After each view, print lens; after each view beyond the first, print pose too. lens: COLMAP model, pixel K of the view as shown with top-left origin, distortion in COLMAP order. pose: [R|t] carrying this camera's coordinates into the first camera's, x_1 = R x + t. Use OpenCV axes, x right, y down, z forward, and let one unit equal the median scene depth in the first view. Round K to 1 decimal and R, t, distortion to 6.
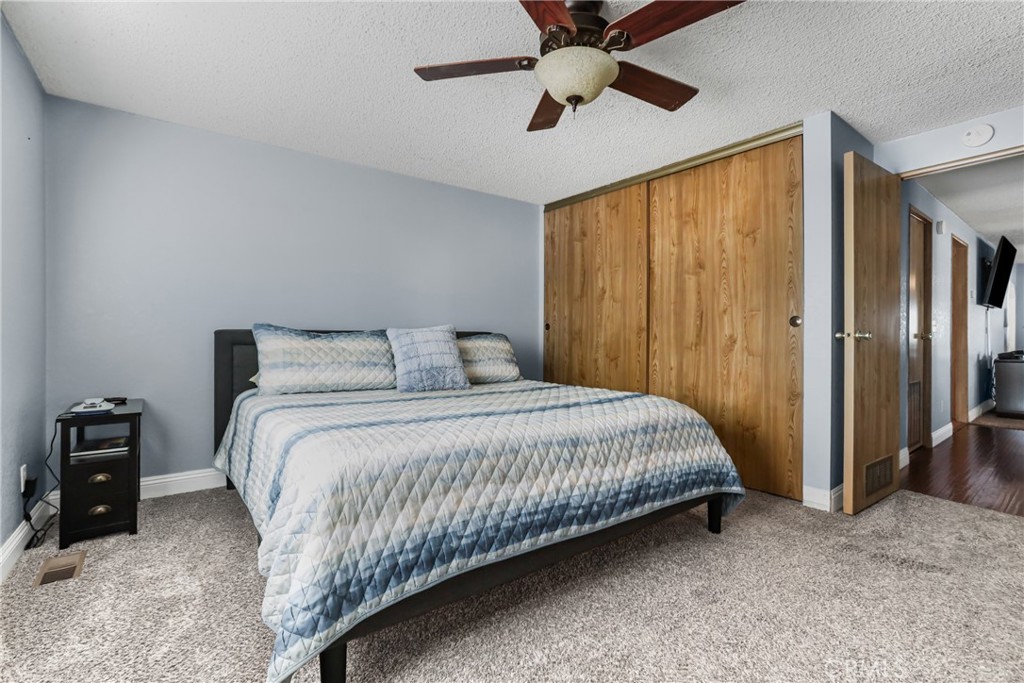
lens RADIAL K [[460.7, 0, 508.2], [0, 460.7, 336.9], [0, 0, 1]] dist [-0.047612, 0.022736]
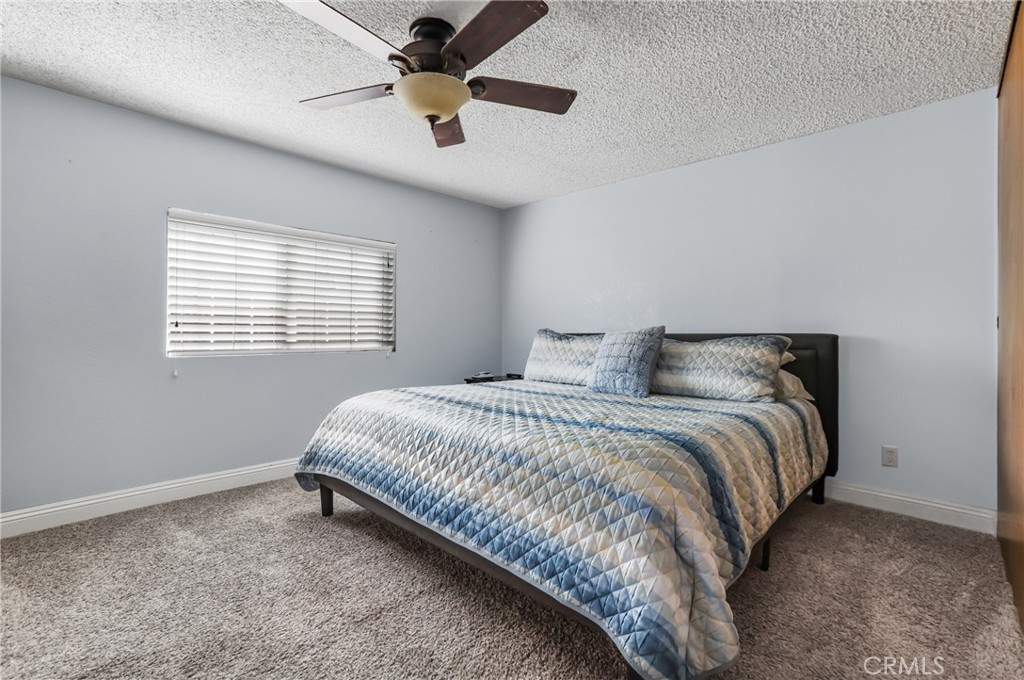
lens RADIAL K [[460.7, 0, 508.2], [0, 460.7, 335.4], [0, 0, 1]] dist [-0.047612, 0.022736]
pose [[0.161406, -0.007440, -0.986860, 1.010044], [-0.005908, 0.999946, -0.008505, 0.003345], [0.986870, 0.007203, 0.161354, 0.826574]]
